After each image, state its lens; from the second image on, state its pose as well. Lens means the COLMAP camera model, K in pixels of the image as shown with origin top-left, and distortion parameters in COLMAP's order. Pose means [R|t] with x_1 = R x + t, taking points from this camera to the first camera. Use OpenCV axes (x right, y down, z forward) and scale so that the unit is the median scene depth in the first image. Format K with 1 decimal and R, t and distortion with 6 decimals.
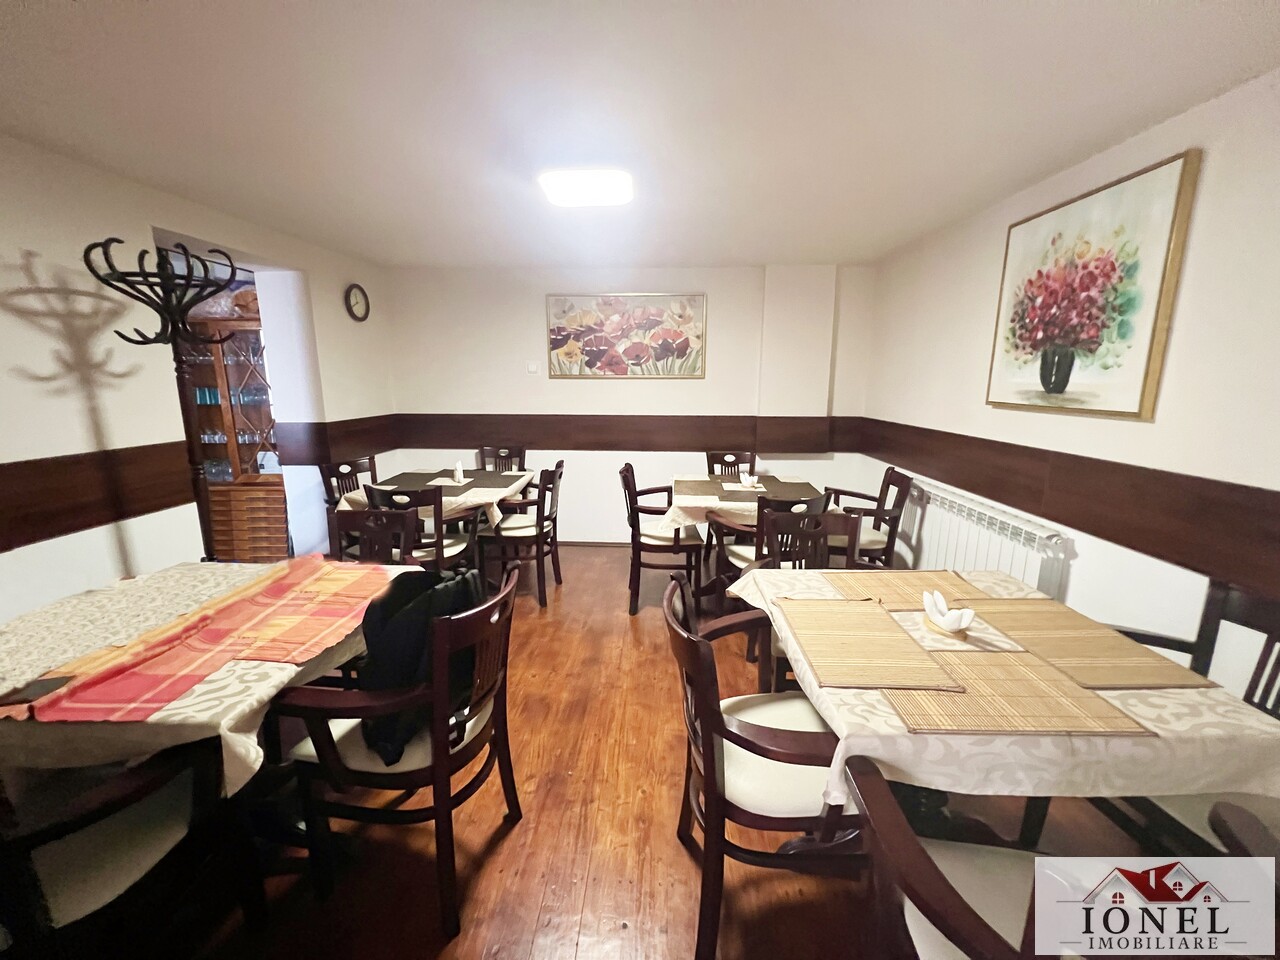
lens RADIAL K [[512.1, 0, 644.5], [0, 512.1, 474.3], [0, 0, 1]] dist [0.000462, 0.000180]
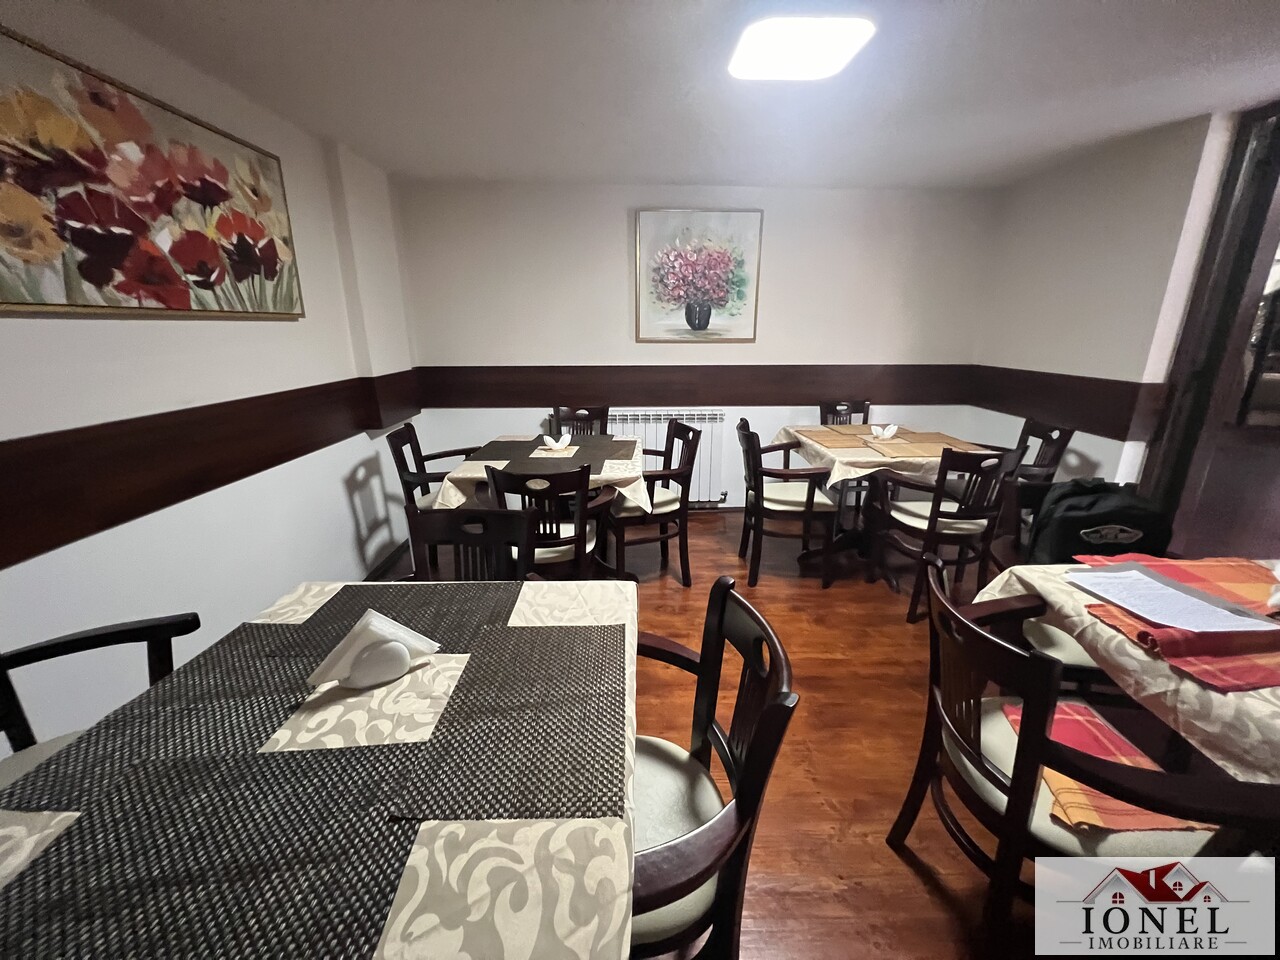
lens RADIAL K [[512.1, 0, 639.7], [0, 512.1, 481.9], [0, 0, 1]] dist [0.000462, 0.000180]
pose [[-0.040732, -0.289682, 0.956256, -0.503254], [0.188370, 0.937662, 0.292073, -0.116983], [-0.981253, 0.192026, 0.016374, 0.672583]]
